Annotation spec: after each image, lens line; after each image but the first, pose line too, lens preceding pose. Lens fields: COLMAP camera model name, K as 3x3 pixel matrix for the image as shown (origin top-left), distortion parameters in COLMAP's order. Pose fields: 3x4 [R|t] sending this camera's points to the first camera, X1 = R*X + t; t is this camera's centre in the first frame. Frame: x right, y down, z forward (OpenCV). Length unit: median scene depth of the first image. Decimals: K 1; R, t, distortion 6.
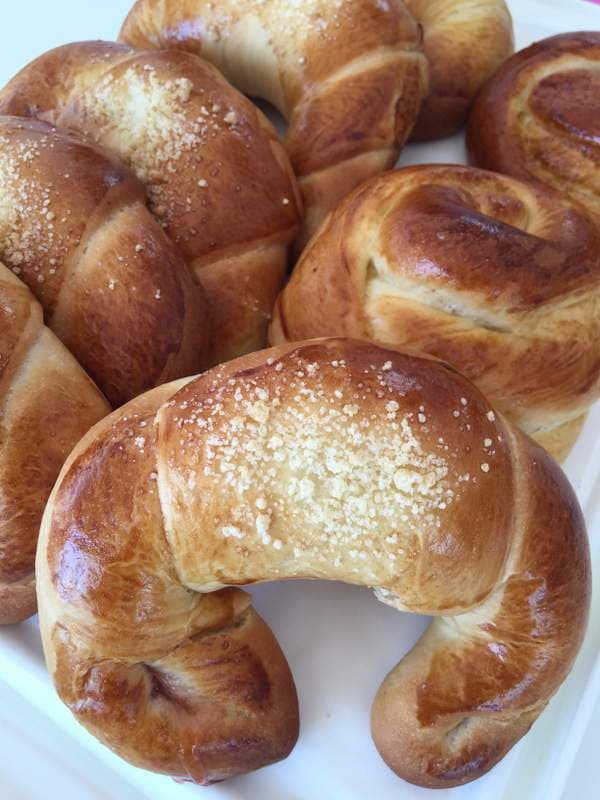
lens RADIAL K [[680.3, 0, 302.0], [0, 680.3, 403.9], [0, 0, 1]] dist [-0.017184, -0.043785]
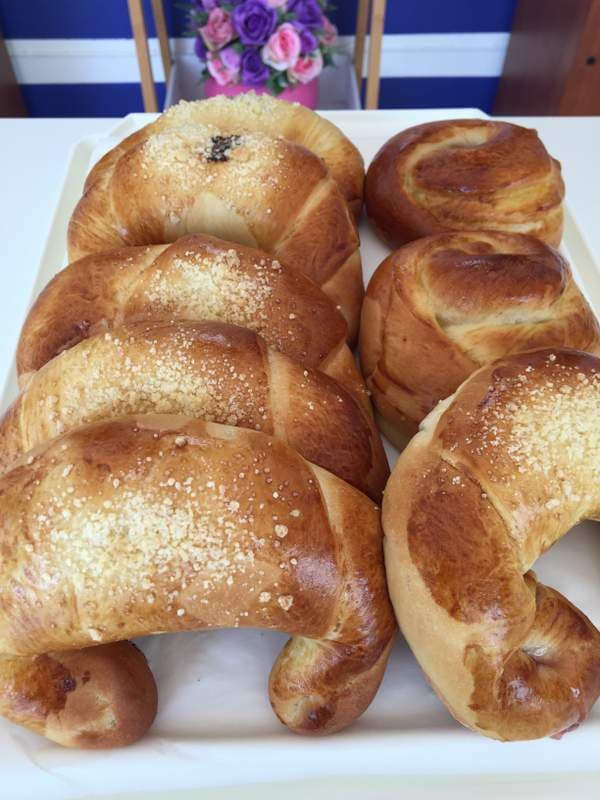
lens RADIAL K [[680.3, 0, 268.9], [0, 680.3, 405.9], [0, 0, 1]] dist [-0.017184, -0.043785]
pose [[0.843967, -0.419606, 0.334142, -0.750803], [0.471070, 0.877738, -0.087579, -0.103360], [-0.256540, 0.231318, 0.938445, -0.135023]]
